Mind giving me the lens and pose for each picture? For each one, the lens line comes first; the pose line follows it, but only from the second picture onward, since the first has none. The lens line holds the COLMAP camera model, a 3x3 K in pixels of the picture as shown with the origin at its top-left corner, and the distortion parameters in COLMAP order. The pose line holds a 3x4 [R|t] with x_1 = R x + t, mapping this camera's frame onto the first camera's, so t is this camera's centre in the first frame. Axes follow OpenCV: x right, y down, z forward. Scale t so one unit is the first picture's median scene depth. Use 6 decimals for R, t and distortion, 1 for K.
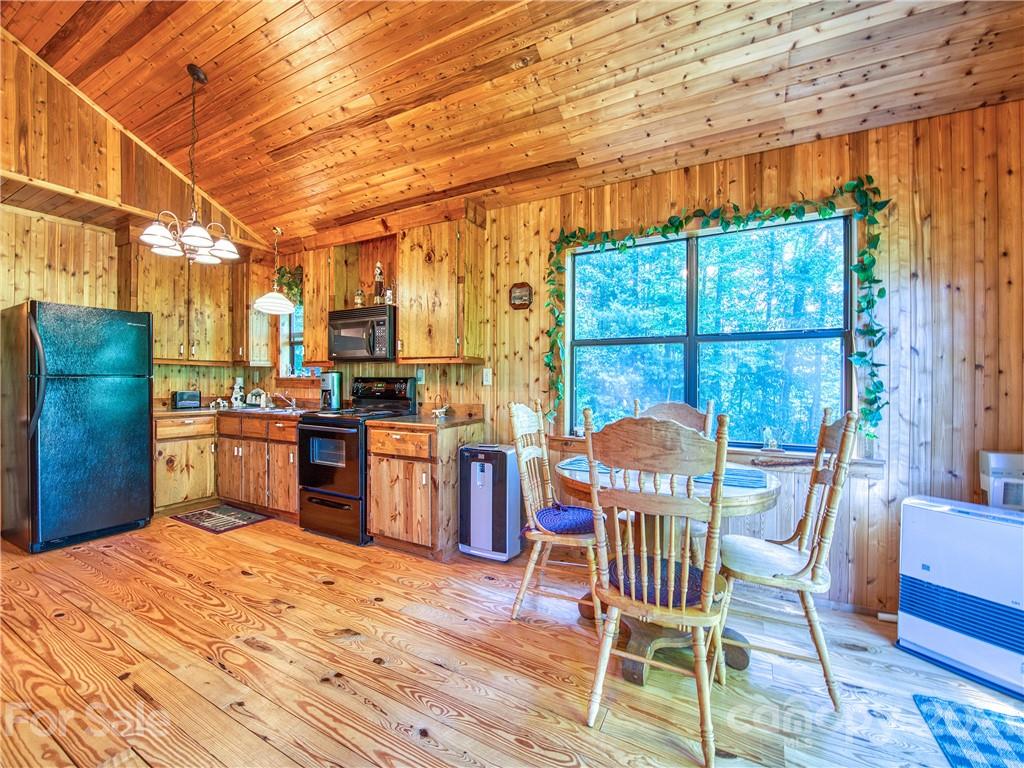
lens RADIAL K [[424.6, 0, 512.0], [0, 424.6, 384.0], [0, 0, 1]] dist [-0.000907, -0.000587]
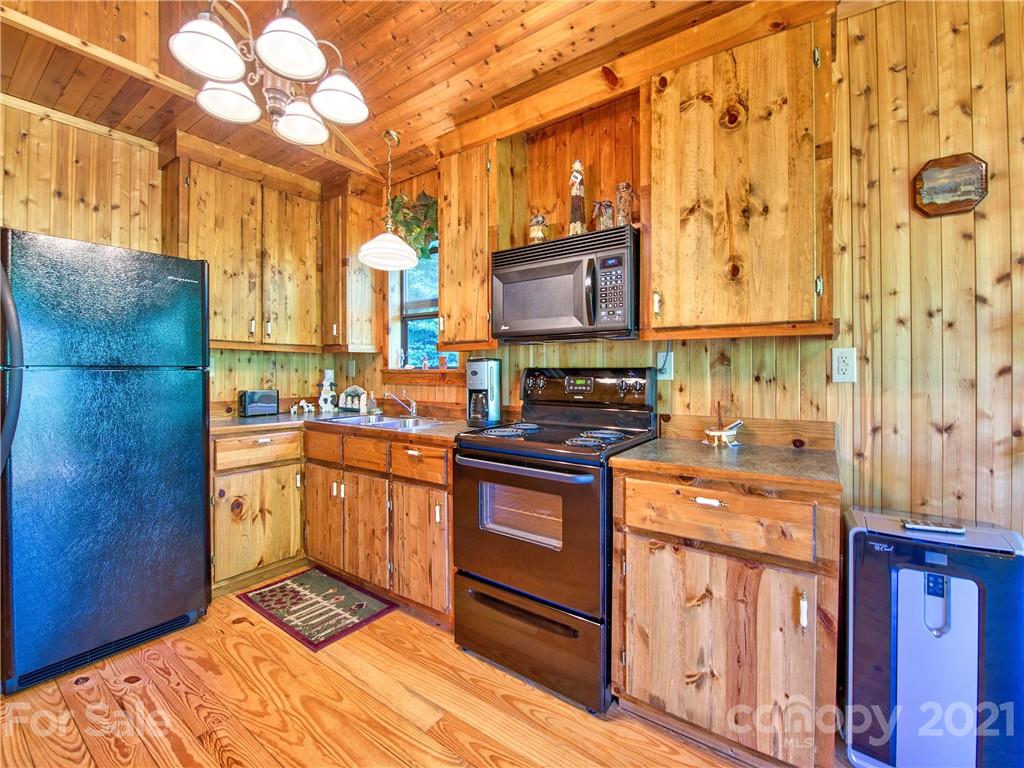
lens RADIAL K [[442.8, 0, 515.8], [0, 442.8, 375.6], [0, 0, 1]] dist [-0.003628, -0.000695]
pose [[0.993052, -0.003620, -0.117621, -0.357663], [0.003654, 0.999993, 0.000080, -0.006221], [0.117620, -0.000509, 0.993059, 0.448465]]
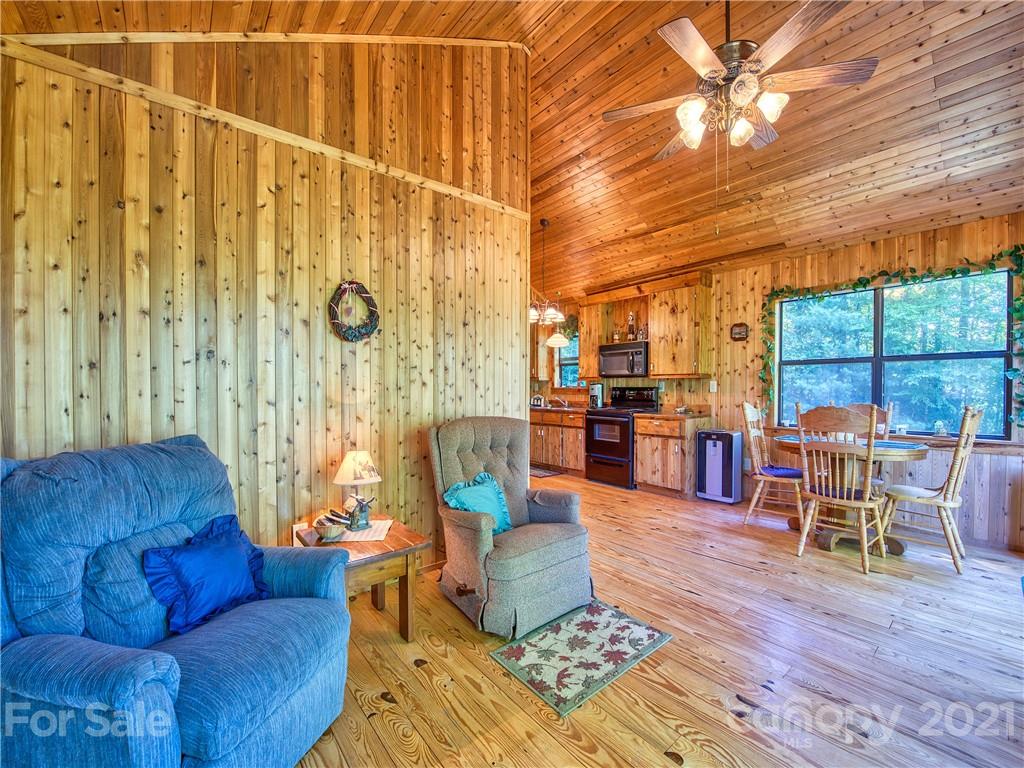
lens RADIAL K [[422.0, 0, 513.0], [0, 422.0, 395.9], [0, 0, 1]] dist [-0.001741, -0.005265]
pose [[0.926432, 0.001640, -0.376459, -0.148023], [0.001661, 0.999963, 0.008444, 0.002622], [0.376459, -0.008448, 0.926395, -0.626206]]
